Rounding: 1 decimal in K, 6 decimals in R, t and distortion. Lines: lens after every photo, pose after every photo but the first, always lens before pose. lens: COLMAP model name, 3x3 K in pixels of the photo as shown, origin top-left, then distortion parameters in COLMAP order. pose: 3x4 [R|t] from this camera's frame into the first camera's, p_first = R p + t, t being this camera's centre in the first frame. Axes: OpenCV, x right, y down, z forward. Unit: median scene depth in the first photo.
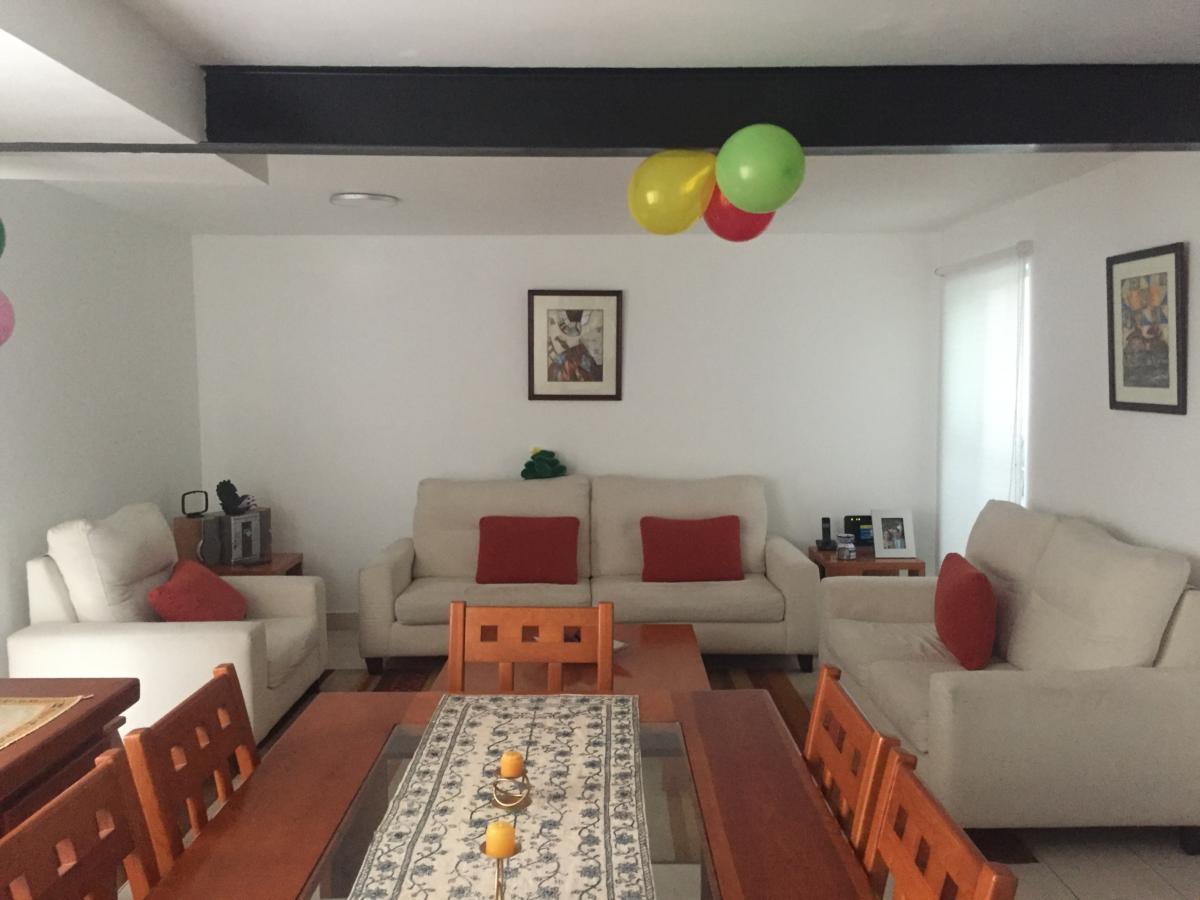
lens RADIAL K [[1043.0, 0, 600.9], [0, 1043.0, 446.0], [0, 0, 1]] dist [0.088352, -0.120262]
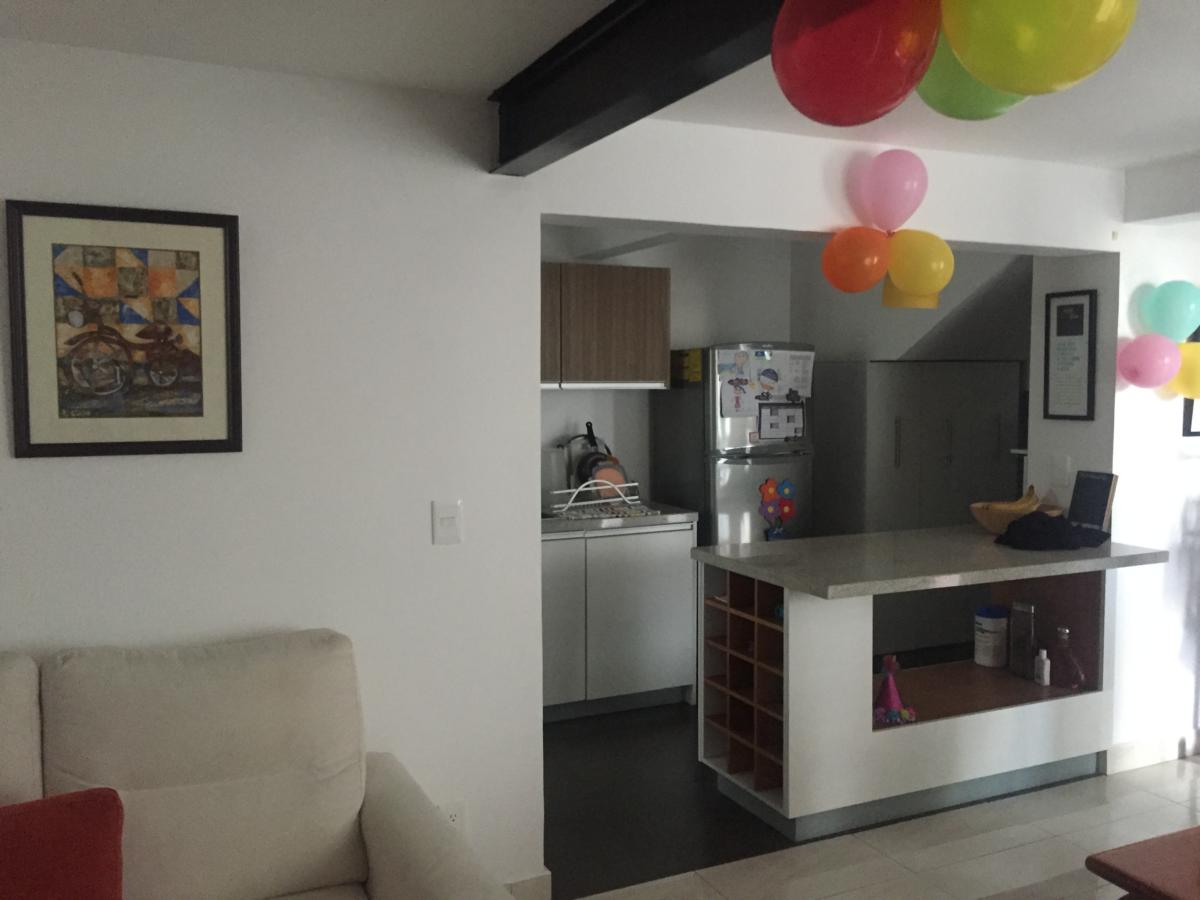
lens RADIAL K [[1043.0, 0, 600.9], [0, 1043.0, 446.0], [0, 0, 1]] dist [0.088352, -0.120262]
pose [[-0.424638, -0.045741, 0.904207, -0.210711], [0.075370, 0.993470, 0.085652, -0.073037], [-0.902221, 0.104521, -0.418418, 1.025225]]
